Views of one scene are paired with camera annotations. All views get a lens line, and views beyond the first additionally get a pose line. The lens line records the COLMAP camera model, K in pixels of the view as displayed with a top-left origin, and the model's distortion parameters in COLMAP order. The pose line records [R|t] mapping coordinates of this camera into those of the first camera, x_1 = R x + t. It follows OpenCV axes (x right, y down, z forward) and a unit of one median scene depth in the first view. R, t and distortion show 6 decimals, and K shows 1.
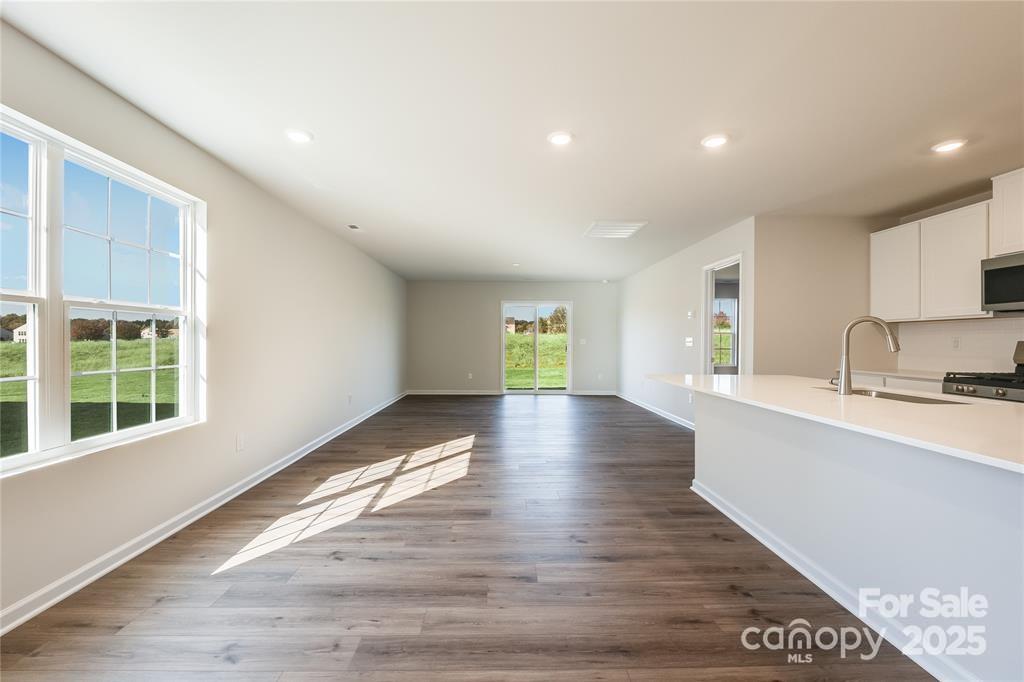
lens RADIAL K [[413.4, 0, 512.0], [0, 413.4, 341.0], [0, 0, 1]] dist [0.000773, 0.000257]
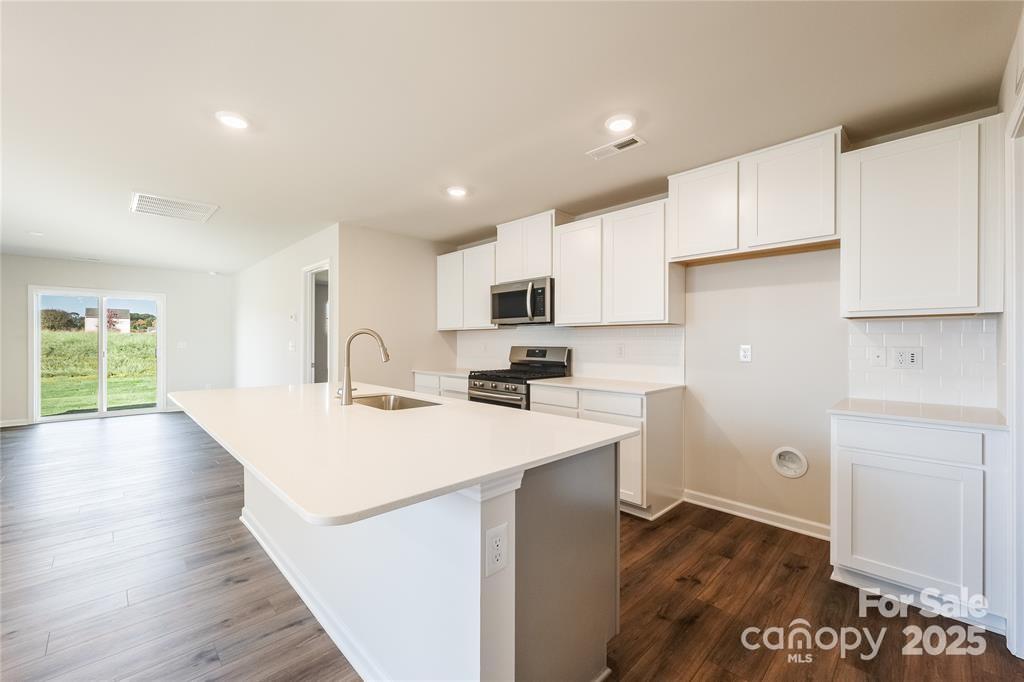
lens RADIAL K [[413.6, 0, 488.2], [0, 413.6, 339.6], [0, 0, 1]] dist [0.000359, 0.000096]
pose [[0.754901, 0.001951, 0.655835, 0.231488], [-0.000009, 0.999996, -0.002965, -0.016180], [-0.655838, 0.002232, 0.754898, 0.001117]]
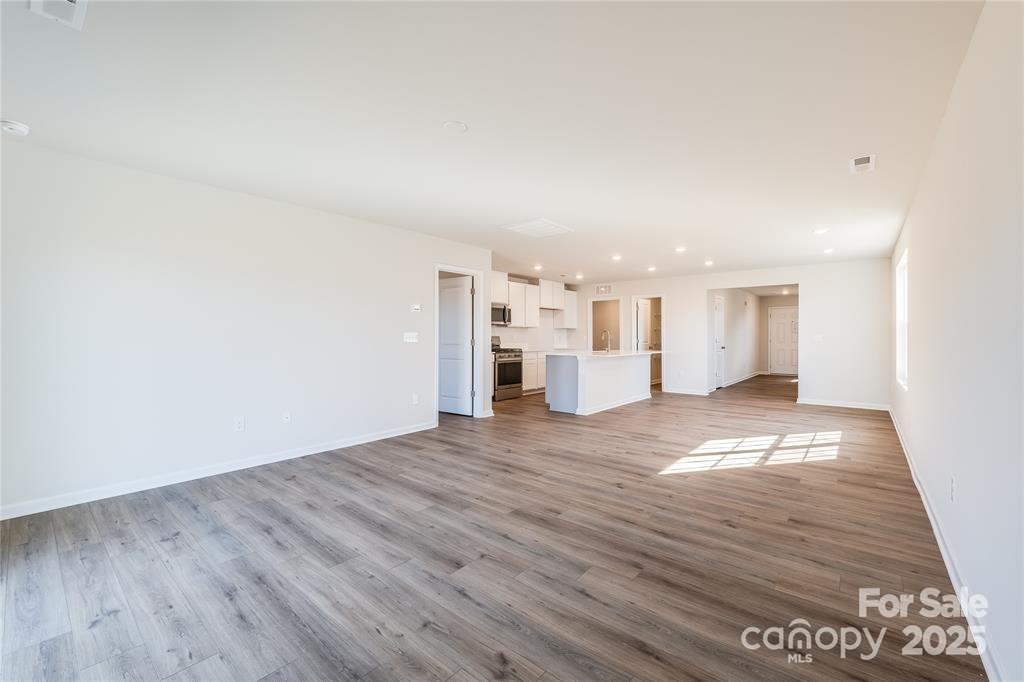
lens RADIAL K [[413.4, 0, 512.0], [0, 413.4, 341.0], [0, 0, 1]] dist [0.000773, 0.000257]
pose [[-0.744782, -0.006244, 0.667278, -0.545615], [-0.001237, 0.999967, 0.007976, 0.012268], [-0.667307, 0.005115, -0.744766, 2.502762]]
